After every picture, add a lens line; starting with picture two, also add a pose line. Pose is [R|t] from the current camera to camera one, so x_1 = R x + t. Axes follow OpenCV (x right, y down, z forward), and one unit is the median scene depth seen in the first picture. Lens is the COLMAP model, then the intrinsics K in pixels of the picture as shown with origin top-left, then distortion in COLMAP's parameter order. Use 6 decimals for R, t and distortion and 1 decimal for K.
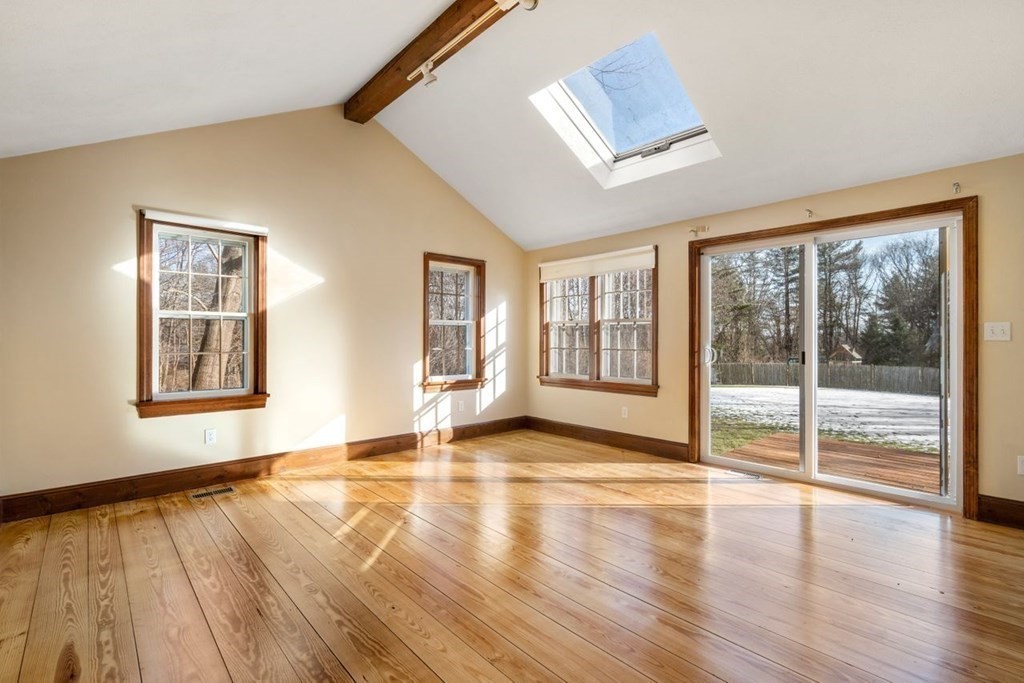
lens RADIAL K [[464.5, 0, 511.4], [0, 464.5, 342.9], [0, 0, 1]] dist [-0.000434, 0.001182]
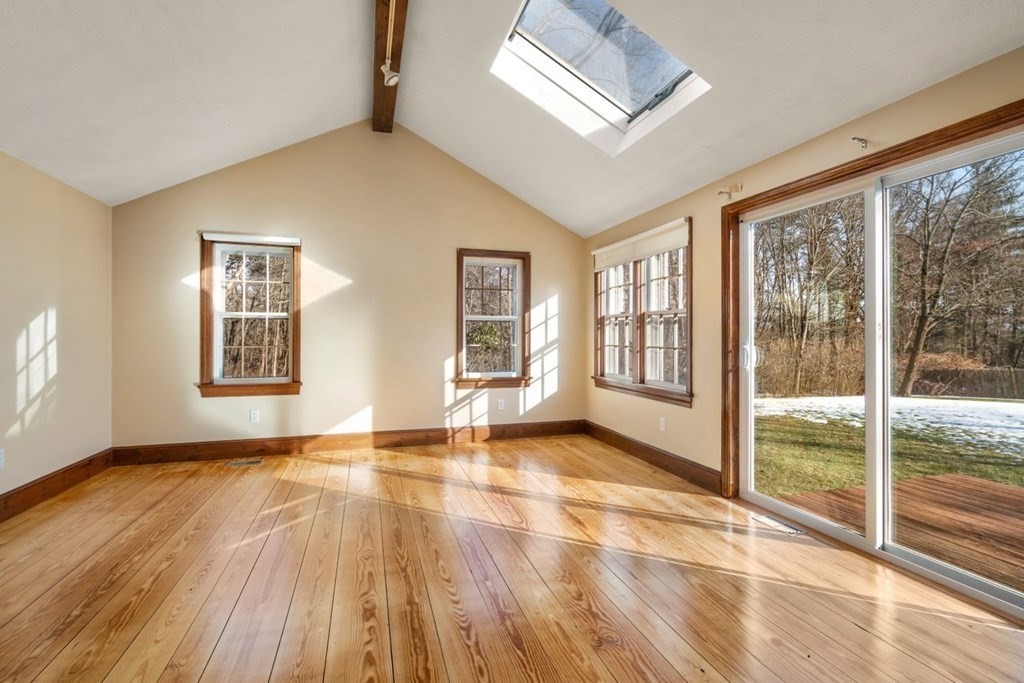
lens RADIAL K [[464.5, 0, 510.3], [0, 464.5, 335.9], [0, 0, 1]] dist [-0.000434, 0.001182]
pose [[0.904298, -0.000270, -0.426902, 0.393692], [-0.003294, 0.999966, -0.007611, 0.000691], [0.426889, 0.008289, 0.904266, 0.162692]]
